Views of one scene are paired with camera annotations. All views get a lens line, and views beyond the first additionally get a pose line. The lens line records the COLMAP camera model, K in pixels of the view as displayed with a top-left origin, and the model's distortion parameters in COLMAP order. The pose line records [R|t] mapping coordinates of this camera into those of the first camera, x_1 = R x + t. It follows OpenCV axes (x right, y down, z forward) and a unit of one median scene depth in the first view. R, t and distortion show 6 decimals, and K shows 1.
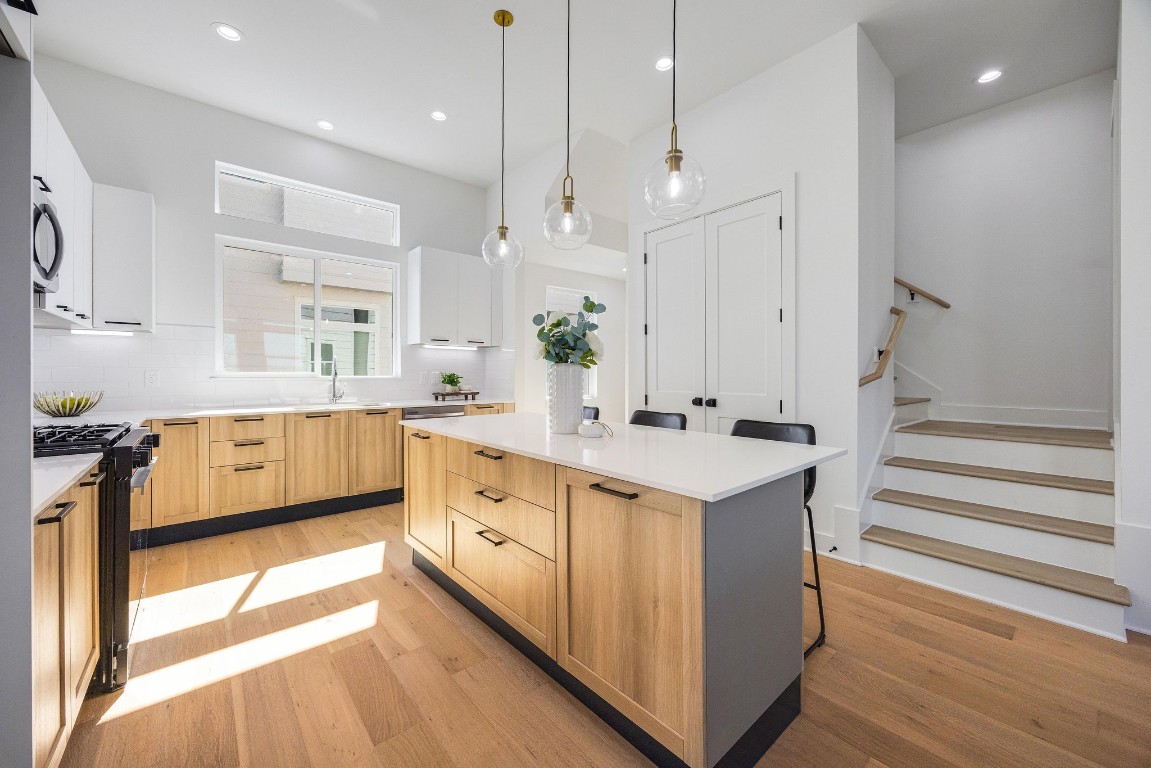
lens RADIAL K [[441.9, 0, 576.5], [0, 441.9, 377.3], [0, 0, 1]] dist [-0.003582, -0.000057]
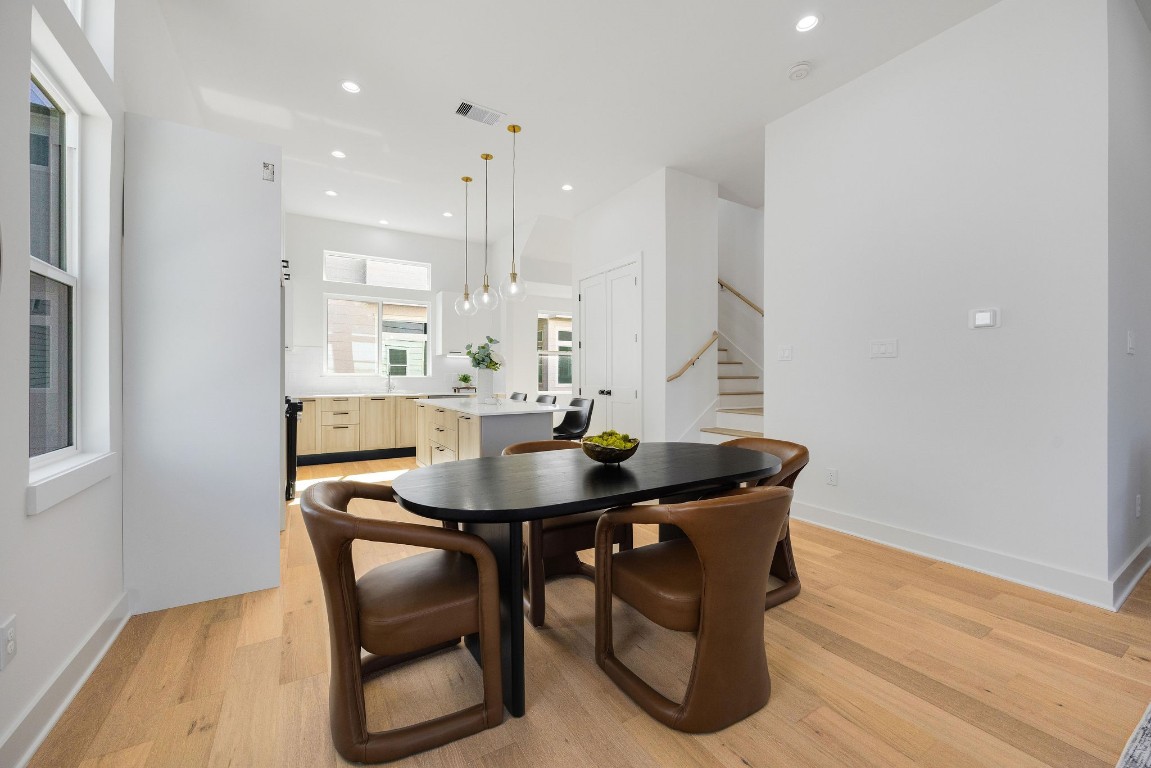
lens RADIAL K [[441.9, 0, 571.5], [0, 441.9, 379.4], [0, 0, 1]] dist [-0.003582, -0.000057]
pose [[0.987143, 0.002360, -0.159821, 0.416166], [-0.002325, 0.999997, 0.000409, 0.009164], [0.159822, -0.000032, 0.987146, -0.550966]]
